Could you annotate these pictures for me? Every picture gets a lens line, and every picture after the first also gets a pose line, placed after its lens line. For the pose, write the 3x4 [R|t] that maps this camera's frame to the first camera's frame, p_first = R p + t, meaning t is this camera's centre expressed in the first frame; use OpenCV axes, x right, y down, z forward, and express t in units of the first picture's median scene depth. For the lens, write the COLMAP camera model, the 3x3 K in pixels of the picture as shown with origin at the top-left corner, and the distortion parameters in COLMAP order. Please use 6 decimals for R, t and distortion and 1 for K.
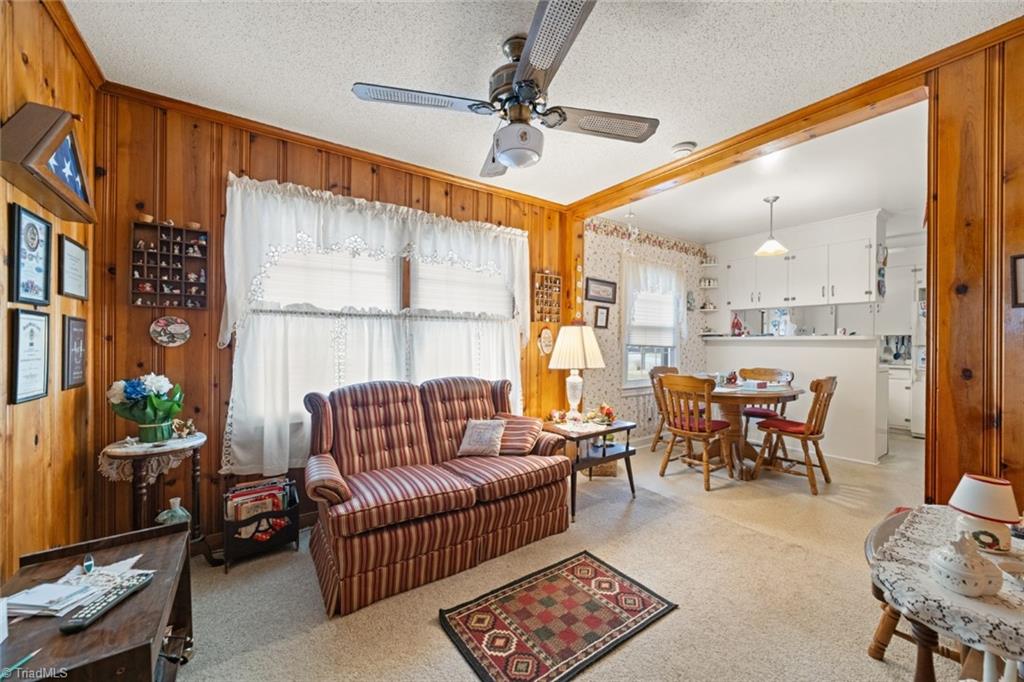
lens RADIAL K [[392.0, 0, 520.6], [0, 392.0, 339.3], [0, 0, 1]] dist [-0.000214, 0.000016]
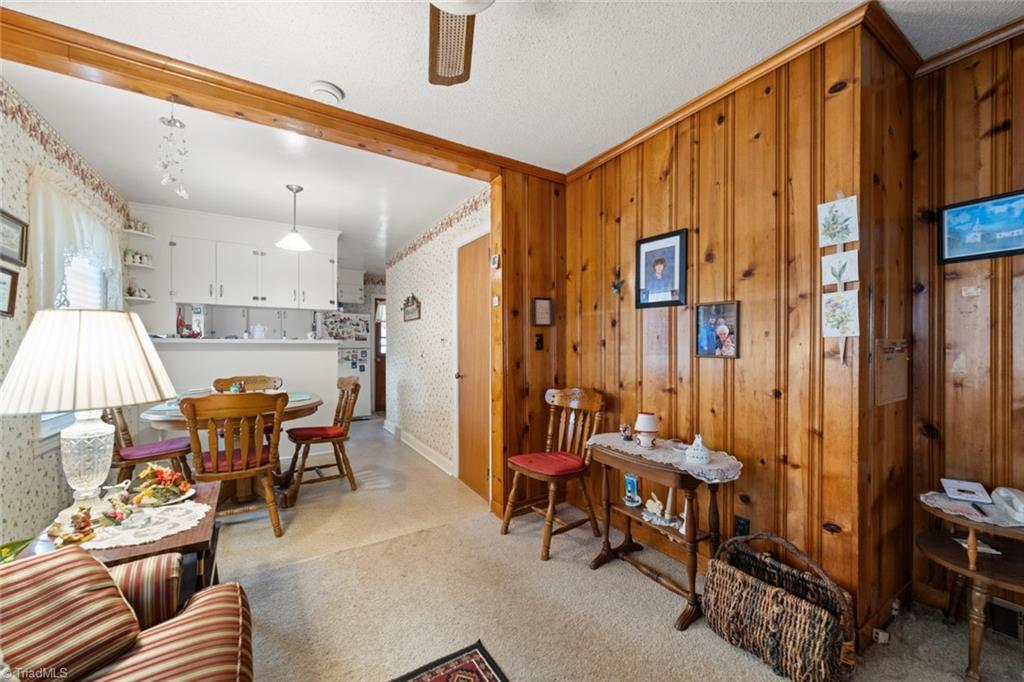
lens RADIAL K [[394.3, 0, 513.8], [0, 394.3, 349.6], [0, 0, 1]] dist [-0.000712, -0.000120]
pose [[0.055249, -0.011017, 0.998412, -0.245341], [-0.006292, 0.999915, 0.011381, 0.002396], [-0.998453, -0.006911, 0.055175, 0.441968]]
